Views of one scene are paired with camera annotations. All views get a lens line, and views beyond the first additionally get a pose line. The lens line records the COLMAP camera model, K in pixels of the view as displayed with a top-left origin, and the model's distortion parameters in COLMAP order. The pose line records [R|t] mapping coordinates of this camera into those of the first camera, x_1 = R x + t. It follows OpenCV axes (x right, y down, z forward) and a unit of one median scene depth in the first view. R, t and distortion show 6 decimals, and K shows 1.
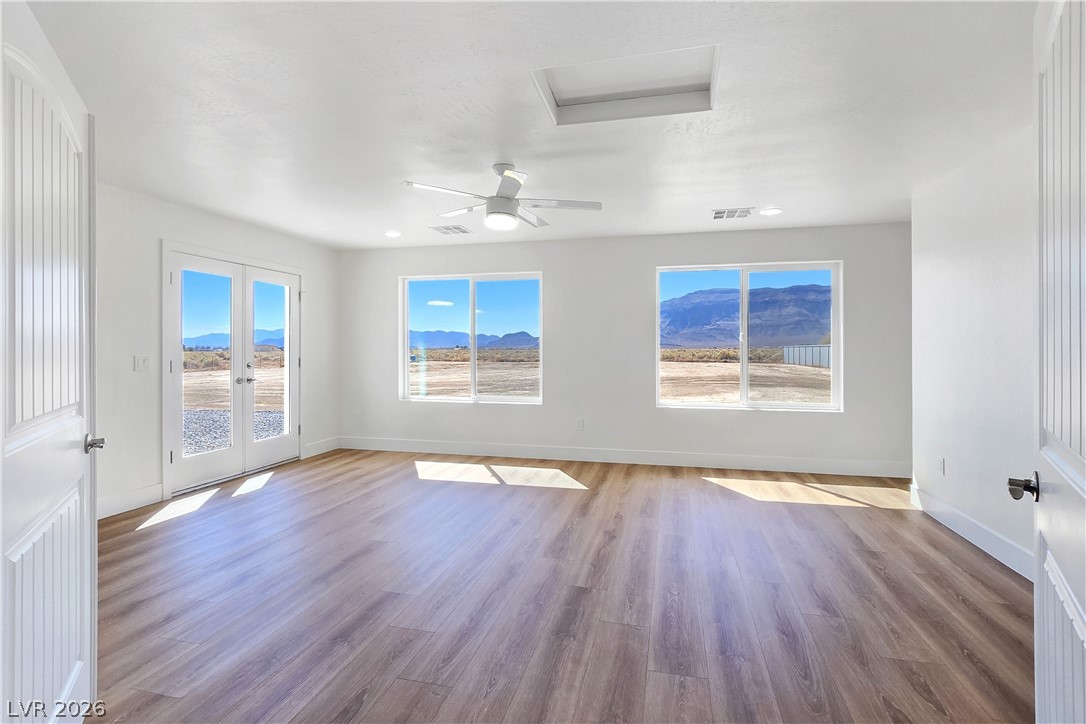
lens RADIAL K [[527.7, 0, 534.7], [0, 527.7, 352.4], [0, 0, 1]] dist [-0.003557, 0.000089]
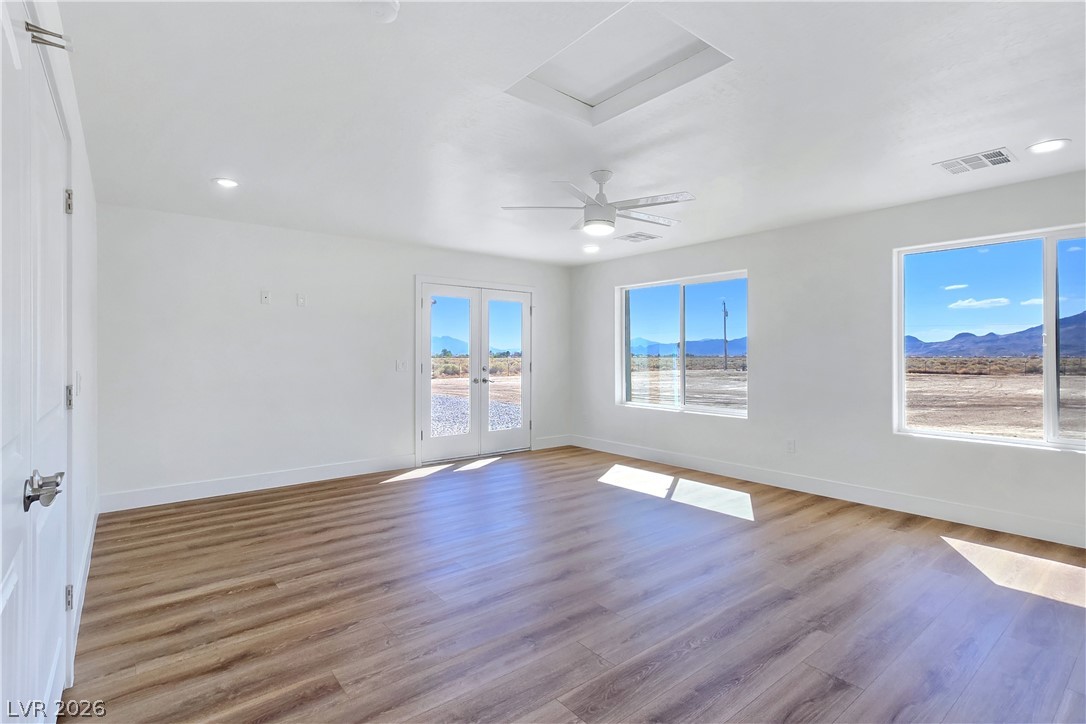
lens RADIAL K [[527.7, 0, 542.3], [0, 527.7, 363.2], [0, 0, 1]] dist [-0.003557, 0.000089]
pose [[0.792744, 0.011300, -0.609450, 0.289872], [-0.005014, 0.999915, 0.012017, -0.004421], [0.609534, -0.006471, 0.792734, 0.090260]]
